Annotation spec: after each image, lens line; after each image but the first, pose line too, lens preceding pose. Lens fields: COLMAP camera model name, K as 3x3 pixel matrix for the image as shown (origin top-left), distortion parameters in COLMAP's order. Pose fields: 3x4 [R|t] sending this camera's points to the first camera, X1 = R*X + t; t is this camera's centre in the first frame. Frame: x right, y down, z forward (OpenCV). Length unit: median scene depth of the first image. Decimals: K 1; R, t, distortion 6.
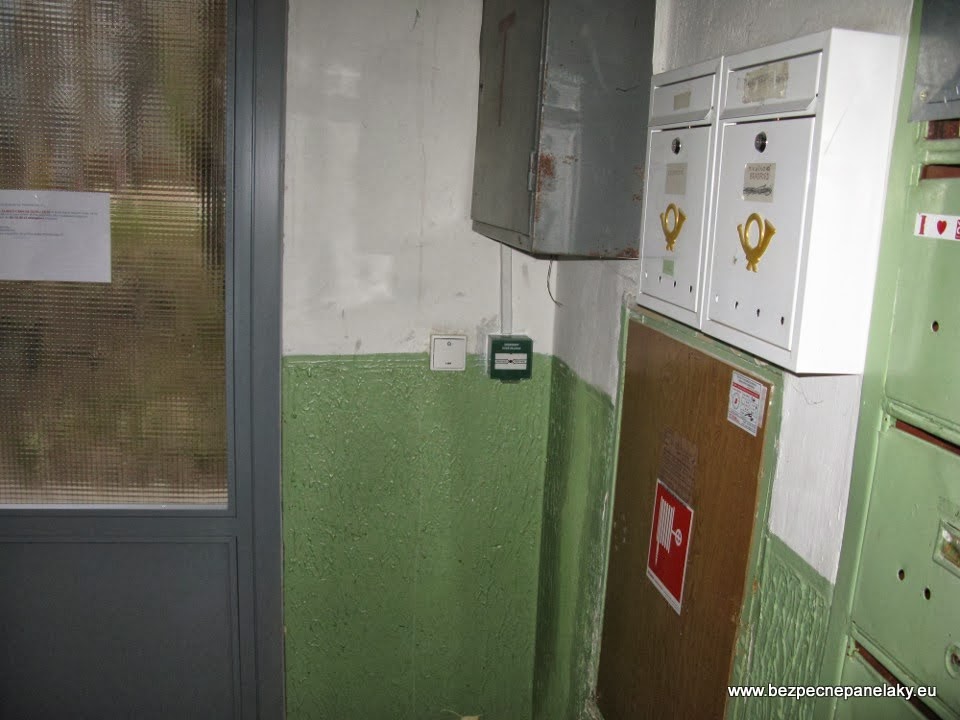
lens RADIAL K [[976.6, 0, 487.7], [0, 976.6, 372.1], [0, 0, 1]] dist [-0.209243, 0.261142]
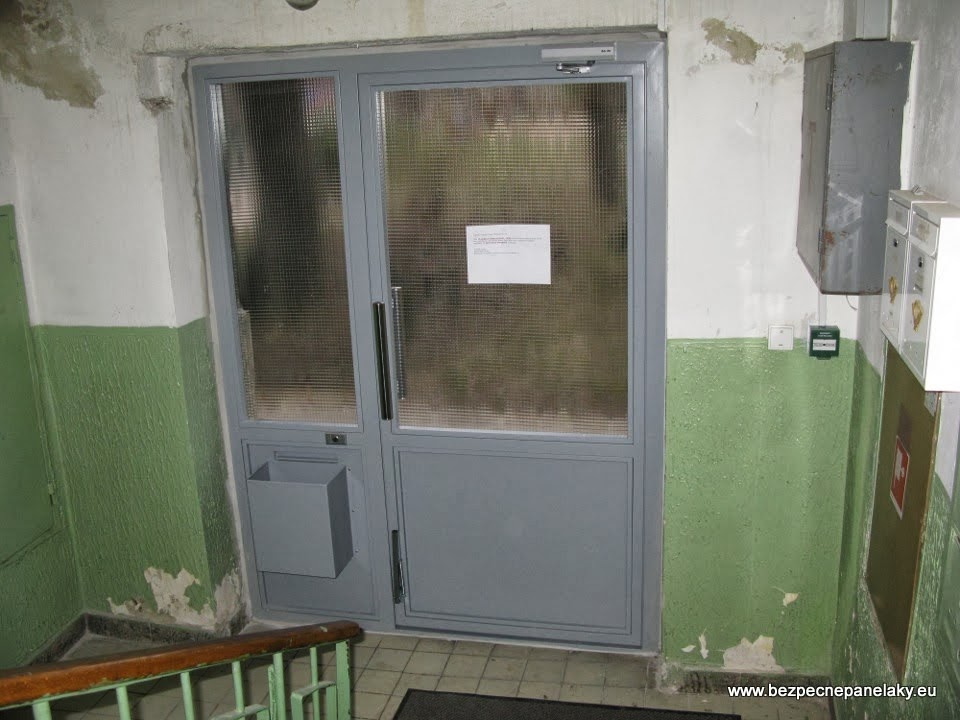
lens RADIAL K [[976.6, 0, 487.7], [0, 976.6, 372.1], [0, 0, 1]] dist [-0.209243, 0.261142]
pose [[0.924195, 0.026764, -0.380981, 0.101620], [0.003556, 0.996895, 0.078657, -0.082652], [0.381904, -0.074049, 0.921231, -0.478007]]
